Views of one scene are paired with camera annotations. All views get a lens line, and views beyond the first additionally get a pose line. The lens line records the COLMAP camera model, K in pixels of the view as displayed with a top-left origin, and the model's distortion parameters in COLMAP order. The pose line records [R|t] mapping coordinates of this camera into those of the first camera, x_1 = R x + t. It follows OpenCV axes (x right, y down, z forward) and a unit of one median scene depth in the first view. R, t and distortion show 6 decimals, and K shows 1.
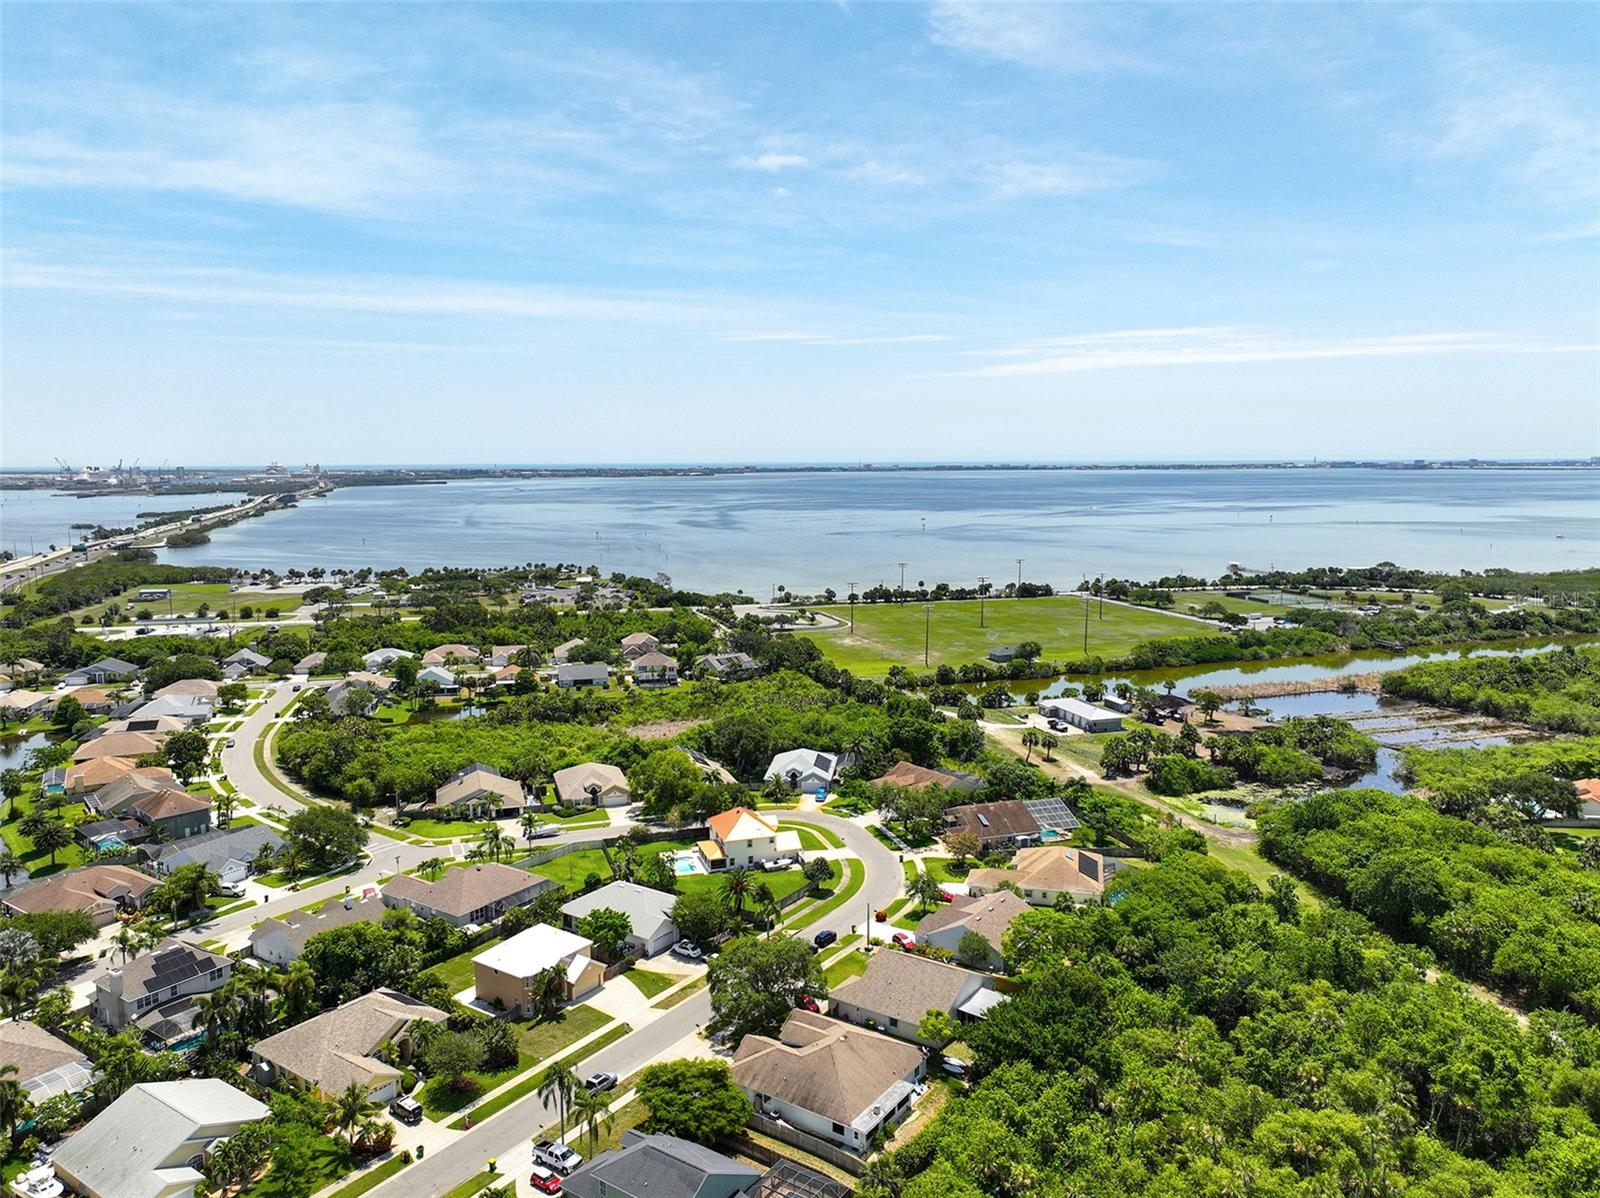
lens RADIAL K [[1117.7, 0, 824.5], [0, 1117.7, 568.4], [0, 0, 1]] dist [-0.005521, 0.024021]
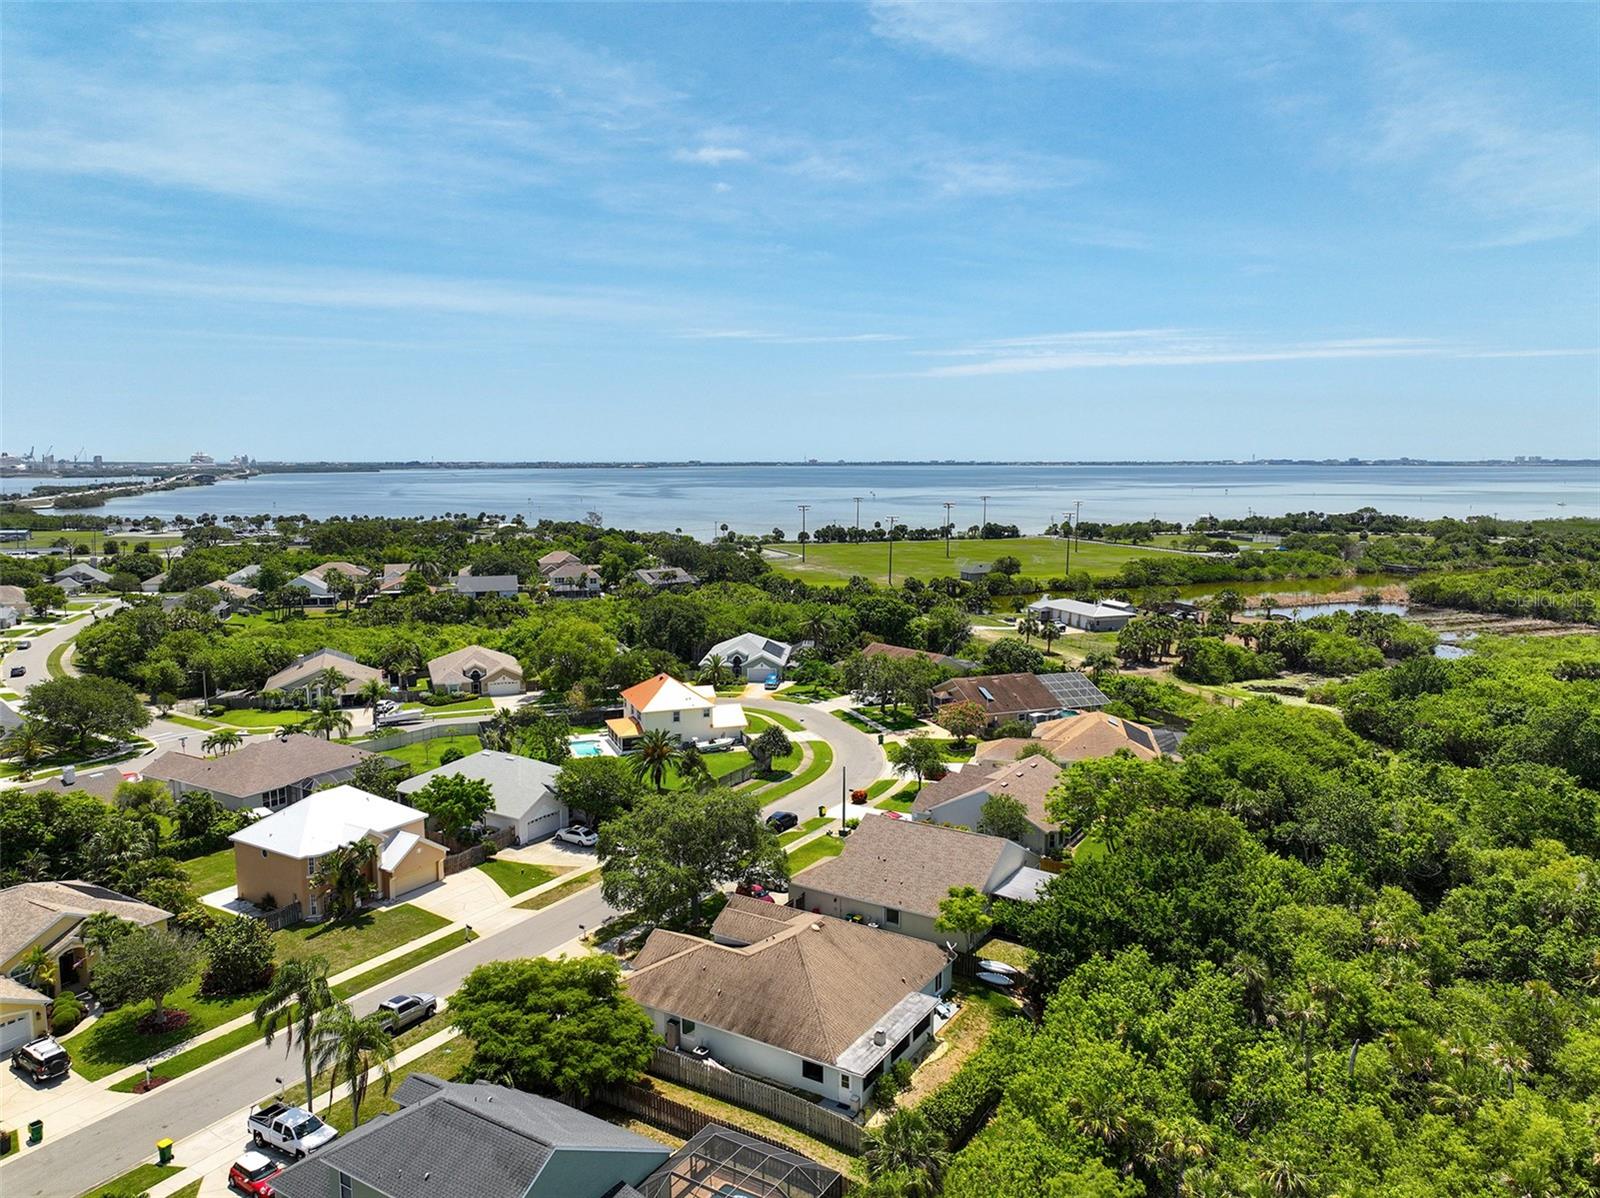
lens RADIAL K [[1117.7, 0, 807.7], [0, 1117.7, 584.6], [0, 0, 1]] dist [-0.005521, 0.024021]
pose [[0.999407, -0.009416, 0.033108, -0.003268], [0.008910, 0.999842, 0.015398, 0.121939], [-0.033248, -0.015094, 0.999333, 0.217155]]
